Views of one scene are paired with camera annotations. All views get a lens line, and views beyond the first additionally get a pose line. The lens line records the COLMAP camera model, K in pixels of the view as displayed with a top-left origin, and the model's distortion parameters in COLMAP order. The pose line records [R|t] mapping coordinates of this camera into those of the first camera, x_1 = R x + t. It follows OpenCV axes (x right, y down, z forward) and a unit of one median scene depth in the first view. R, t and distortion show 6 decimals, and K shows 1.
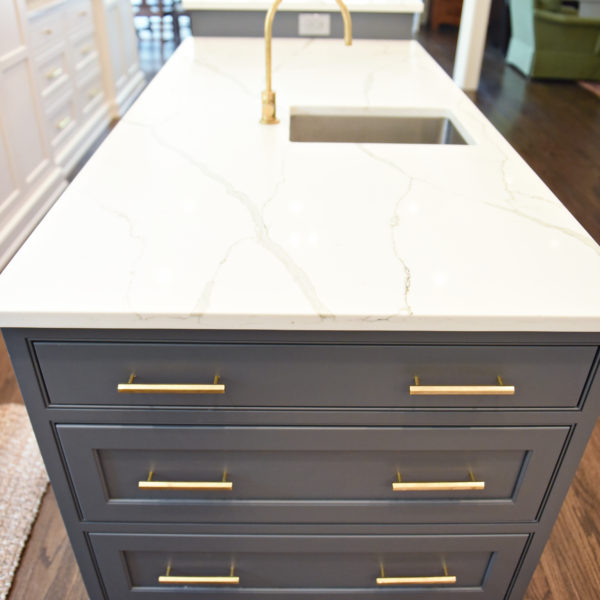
lens RADIAL K [[620.3, 0, 300.0], [0, 620.3, 300.0], [0, 0, 1]] dist [-0.045976, -0.017436]
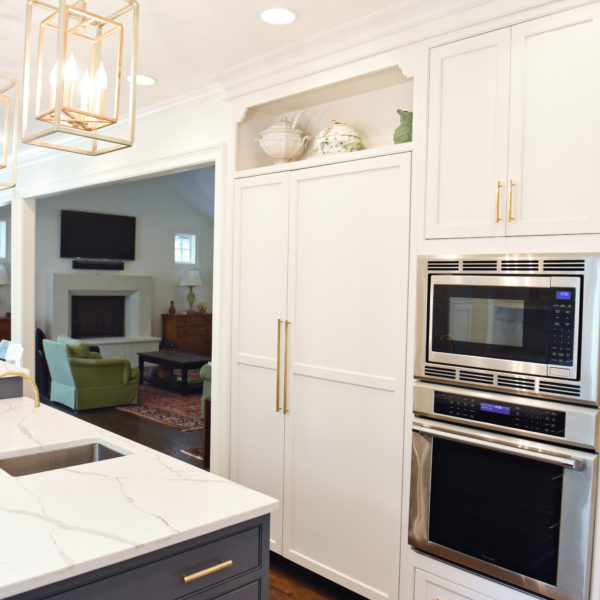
lens RADIAL K [[620.3, 0, 300.0], [0, 620.3, 300.0], [0, 0, 1]] dist [-0.045976, -0.017436]
pose [[0.726074, -0.029943, 0.686965, -0.509363], [0.369238, 0.859771, -0.352784, 0.131763], [-0.580069, 0.509801, 0.635313, -0.478878]]
